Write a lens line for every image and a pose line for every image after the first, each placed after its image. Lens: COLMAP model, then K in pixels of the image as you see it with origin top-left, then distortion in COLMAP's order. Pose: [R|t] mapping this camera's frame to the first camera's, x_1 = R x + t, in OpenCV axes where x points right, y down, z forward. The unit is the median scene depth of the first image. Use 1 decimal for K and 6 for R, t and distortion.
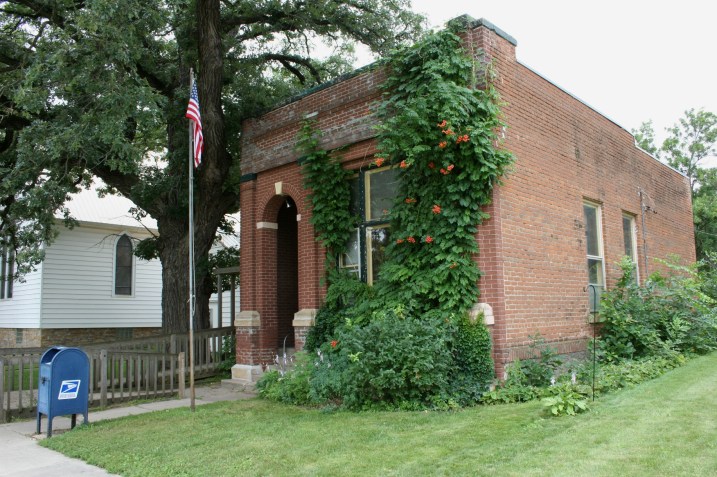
lens RADIAL K [[584.6, 0, 359.9], [0, 584.6, 226.3], [0, 0, 1]] dist [-0.114895, 0.010473]
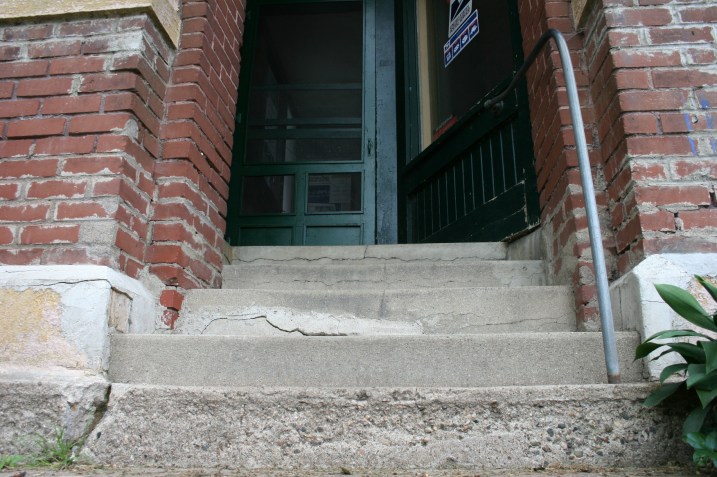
lens RADIAL K [[584.6, 0, 359.9], [0, 584.6, 226.3], [0, 0, 1]] dist [-0.114895, 0.010473]
pose [[0.778653, 0.218396, 0.588220, -0.235758], [-0.120573, 0.972079, -0.201309, 0.270498], [-0.615761, 0.085827, 0.783245, 0.930424]]
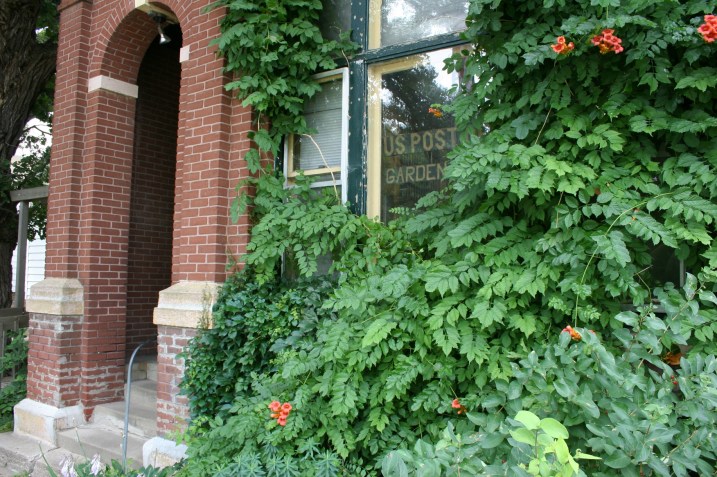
lens RADIAL K [[584.6, 0, 359.9], [0, 584.6, 226.3], [0, 0, 1]] dist [-0.114895, 0.010473]
pose [[0.983585, 0.049815, 0.173434, -0.050517], [-0.059661, 0.996862, 0.052026, 0.079832], [-0.170298, -0.061520, 0.983470, 0.611413]]
